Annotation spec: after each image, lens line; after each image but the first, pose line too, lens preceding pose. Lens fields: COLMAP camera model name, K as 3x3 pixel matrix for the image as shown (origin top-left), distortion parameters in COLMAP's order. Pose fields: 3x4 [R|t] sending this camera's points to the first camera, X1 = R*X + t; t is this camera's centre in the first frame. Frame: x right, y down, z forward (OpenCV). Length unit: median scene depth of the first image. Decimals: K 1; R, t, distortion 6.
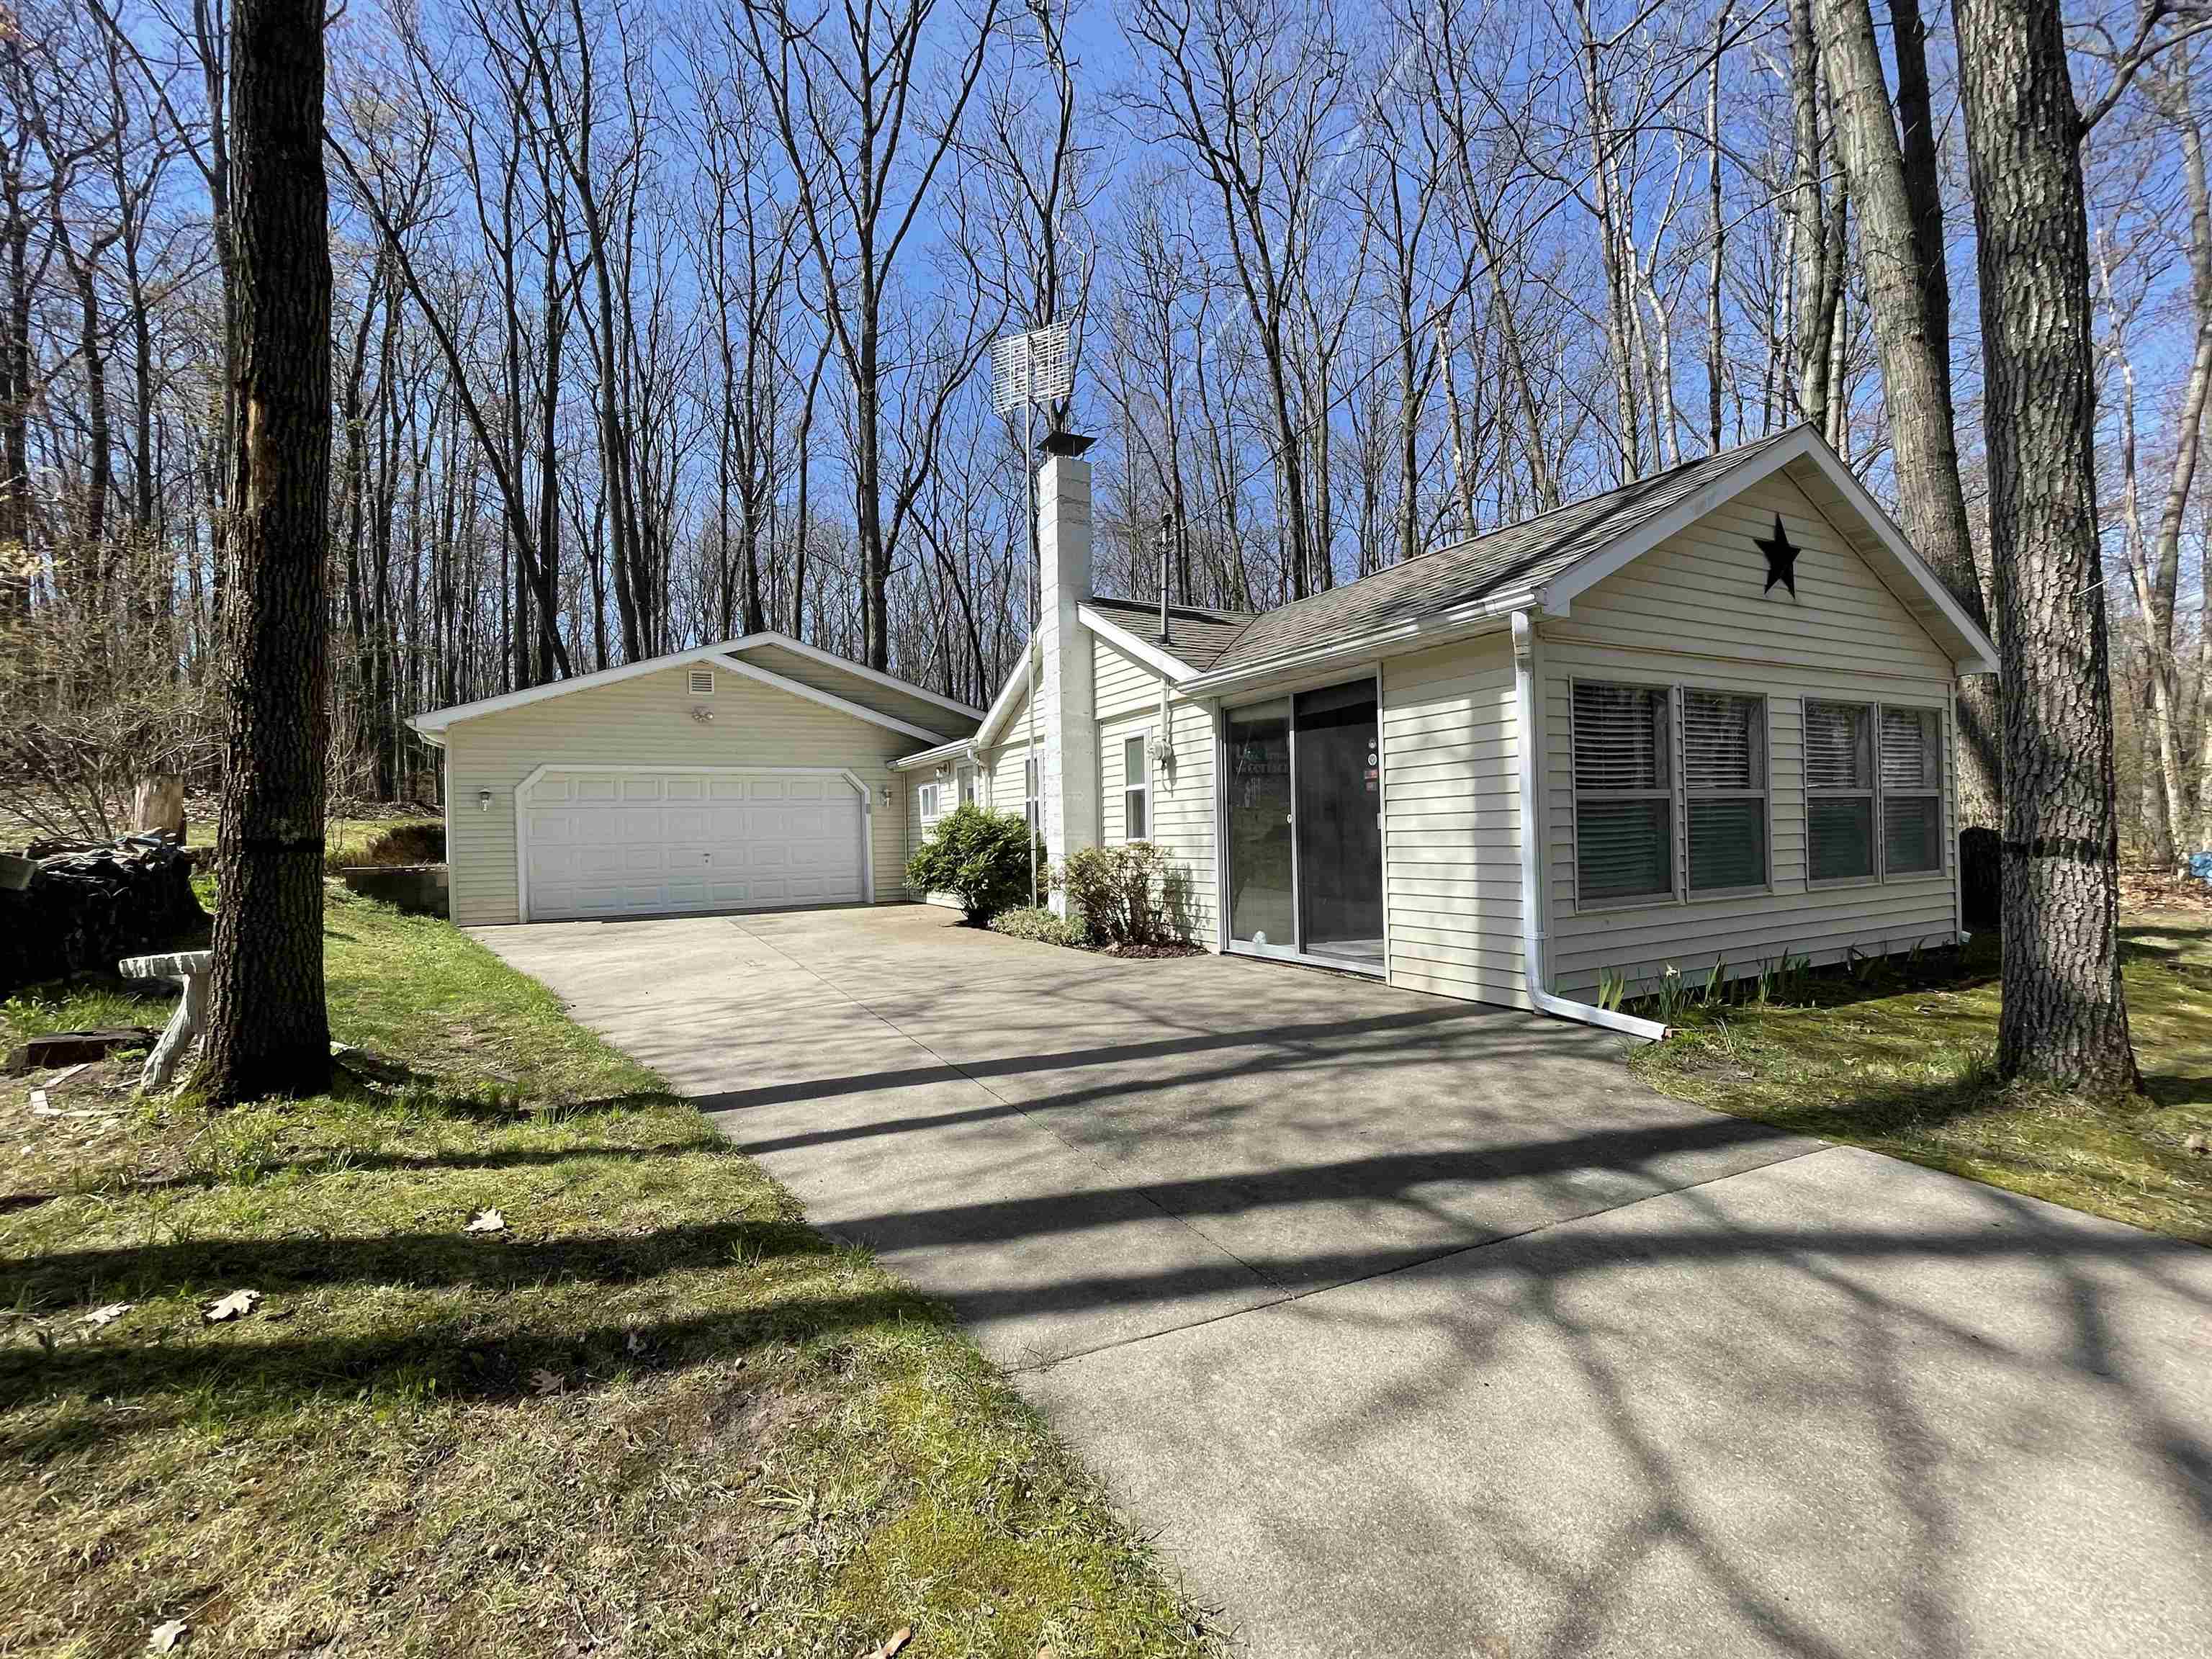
lens RADIAL K [[941.1, 0, 1106.8], [0, 941.1, 837.5], [0, 0, 1]] dist [0.001246, 0.000086]
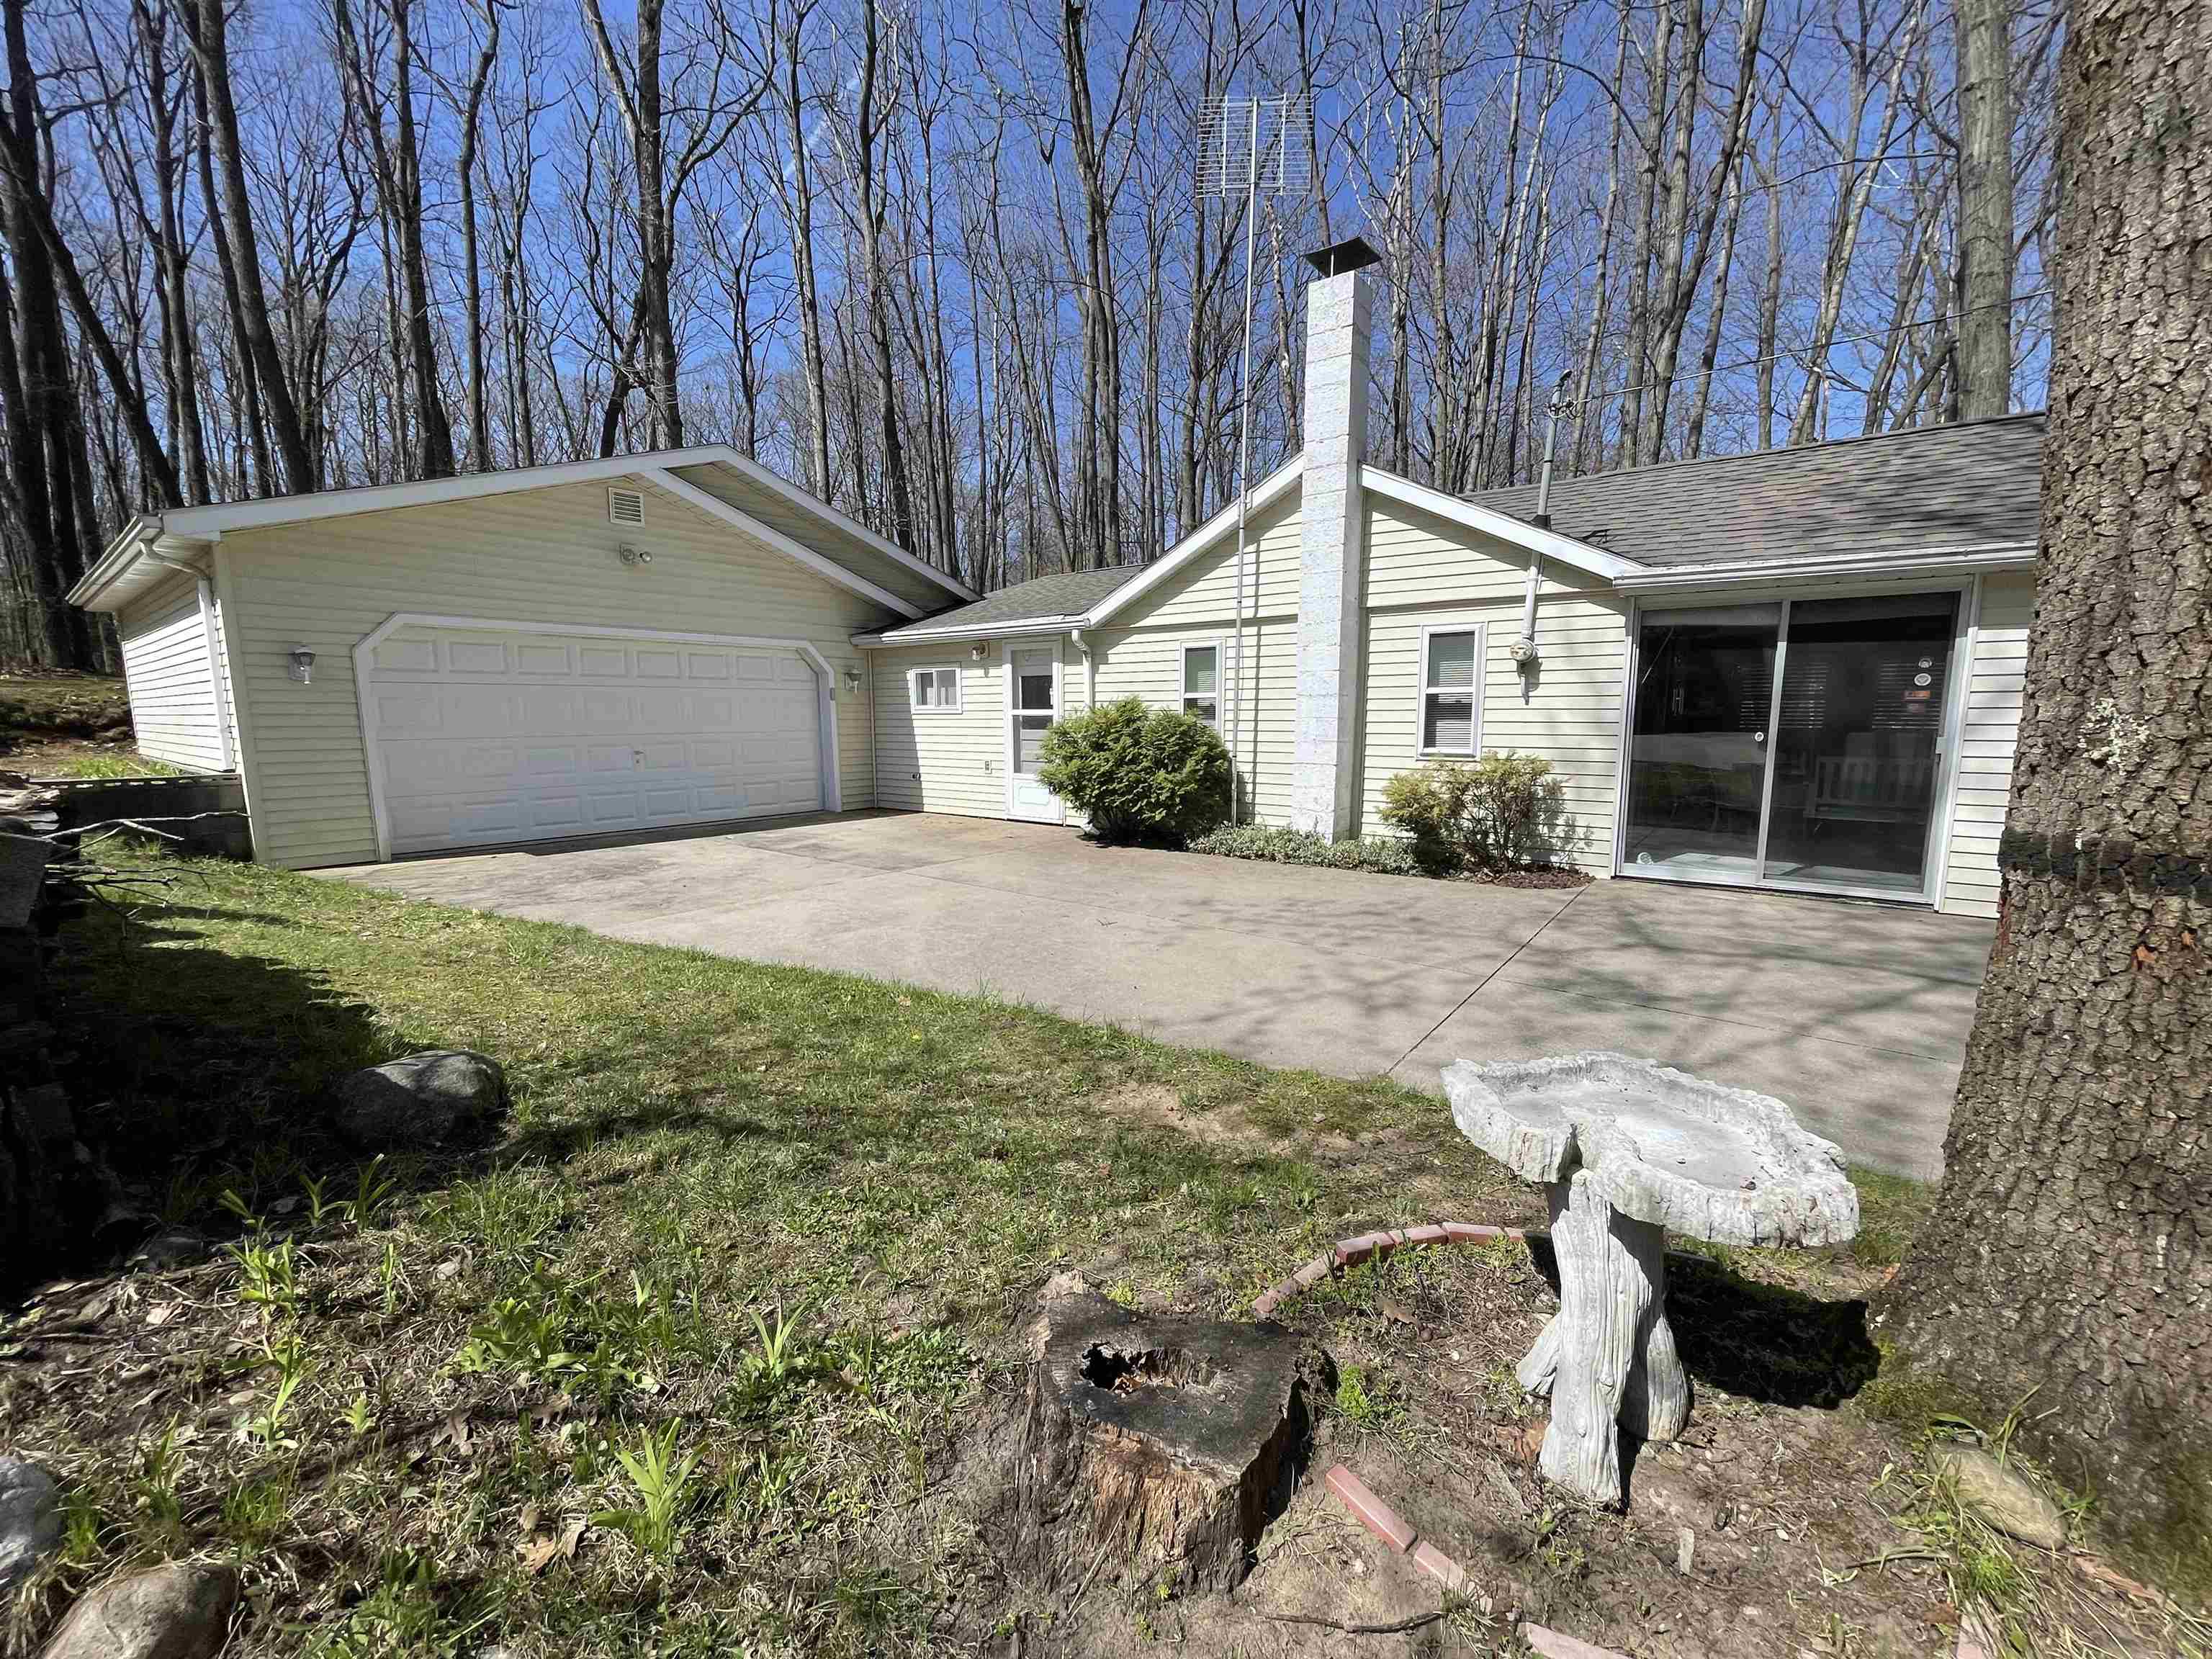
lens RADIAL K [[889.4, 0, 1095.7], [0, 889.4, 832.6], [0, 0, 1]] dist [-0.001348, -0.000515]
pose [[0.914236, -0.033543, 0.403790, -0.618837], [-0.017631, 0.992330, 0.122354, -0.017549], [-0.404797, -0.118980, 0.906633, 0.367332]]
